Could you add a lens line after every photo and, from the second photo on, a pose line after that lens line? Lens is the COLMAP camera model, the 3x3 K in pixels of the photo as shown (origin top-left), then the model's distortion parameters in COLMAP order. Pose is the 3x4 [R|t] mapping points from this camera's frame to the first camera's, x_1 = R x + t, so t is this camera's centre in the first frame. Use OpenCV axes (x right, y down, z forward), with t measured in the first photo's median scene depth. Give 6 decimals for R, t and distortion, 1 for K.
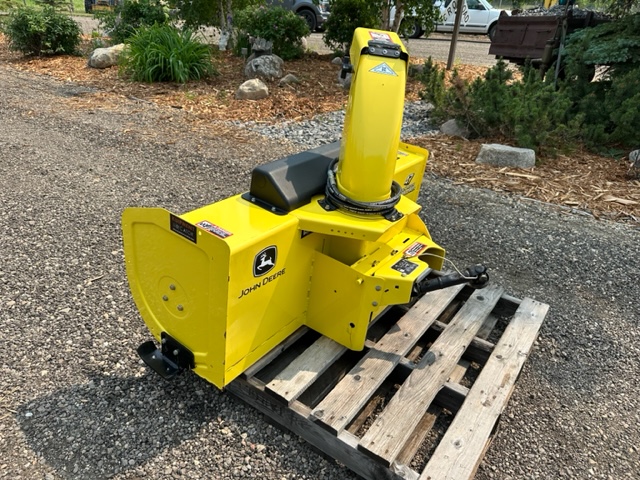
lens RADIAL K [[456.4, 0, 320.0], [0, 456.4, 240.0], [0, 0, 1]] dist [-0.003203, -0.000999]
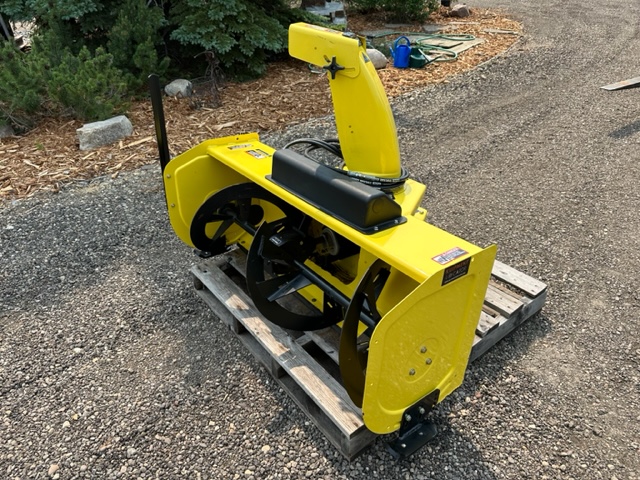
lens RADIAL K [[456.4, 0, 320.0], [0, 456.4, 240.0], [0, 0, 1]] dist [-0.003203, -0.000999]
pose [[0.279062, -0.555382, 0.783375, -0.878982], [0.462240, 0.792742, 0.397359, -0.472142], [-0.841700, 0.251219, 0.477944, 0.632961]]
